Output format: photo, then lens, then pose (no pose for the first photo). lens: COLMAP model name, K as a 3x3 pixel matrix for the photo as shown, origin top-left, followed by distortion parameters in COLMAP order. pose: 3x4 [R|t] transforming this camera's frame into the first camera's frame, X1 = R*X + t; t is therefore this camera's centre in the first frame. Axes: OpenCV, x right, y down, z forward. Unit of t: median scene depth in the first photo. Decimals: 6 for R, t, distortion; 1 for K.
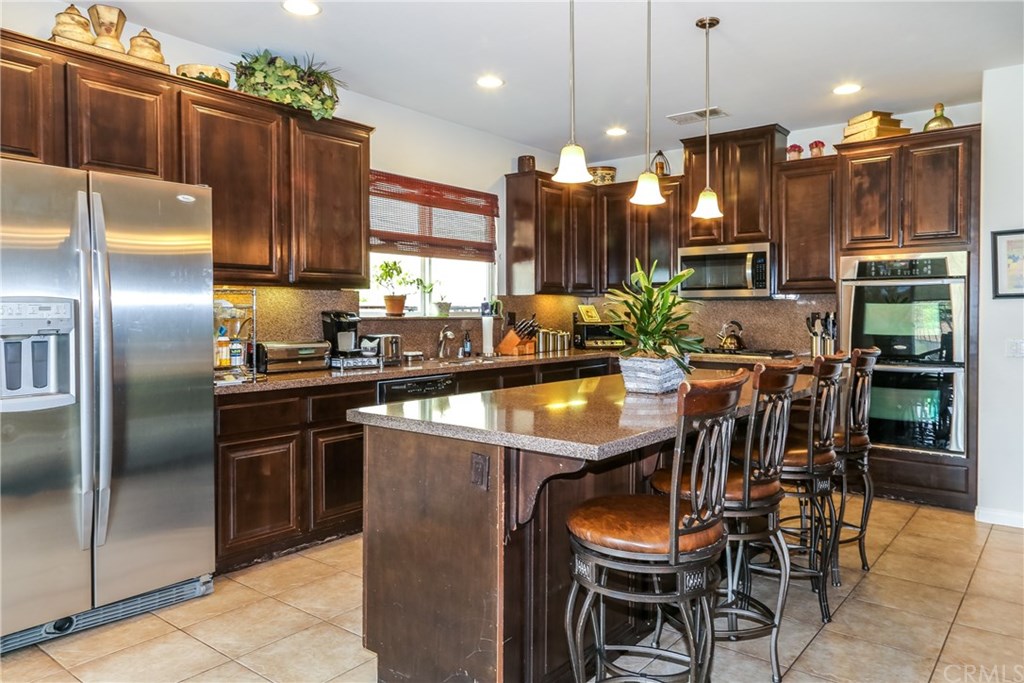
lens RADIAL K [[696.5, 0, 508.1], [0, 696.5, 319.2], [0, 0, 1]] dist [-0.004611, -0.003582]
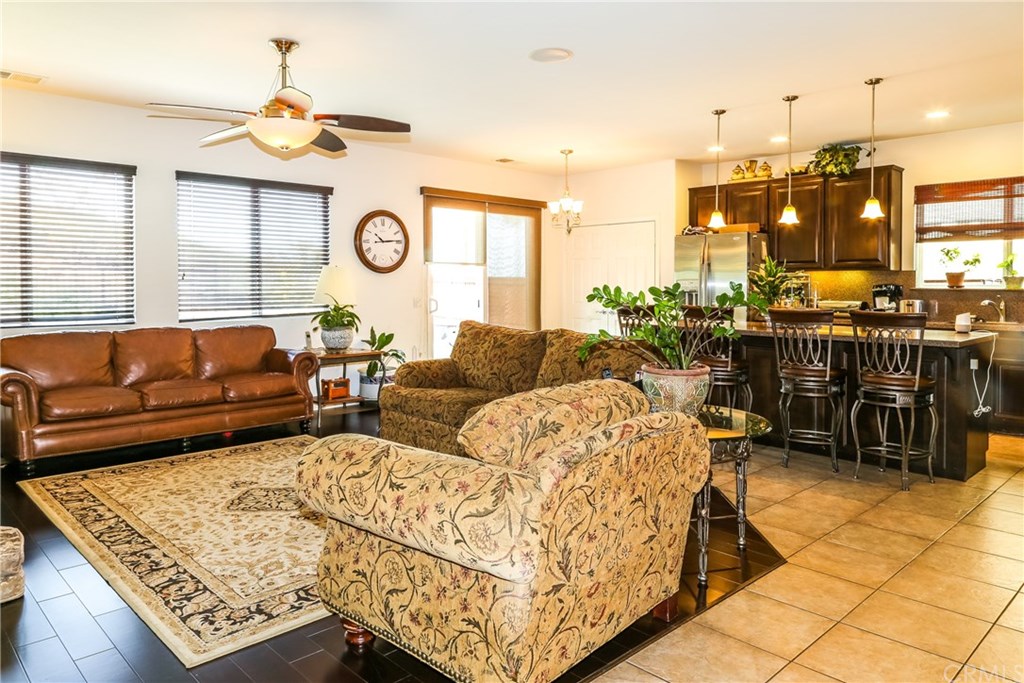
lens RADIAL K [[696.5, 0, 508.1], [0, 696.5, 319.2], [0, 0, 1]] dist [-0.004611, -0.003582]
pose [[-0.114390, 0.046277, -0.992357, 1.404103], [-0.013774, 0.998745, 0.048162, 0.003903], [0.993340, 0.019178, -0.113609, 0.321574]]
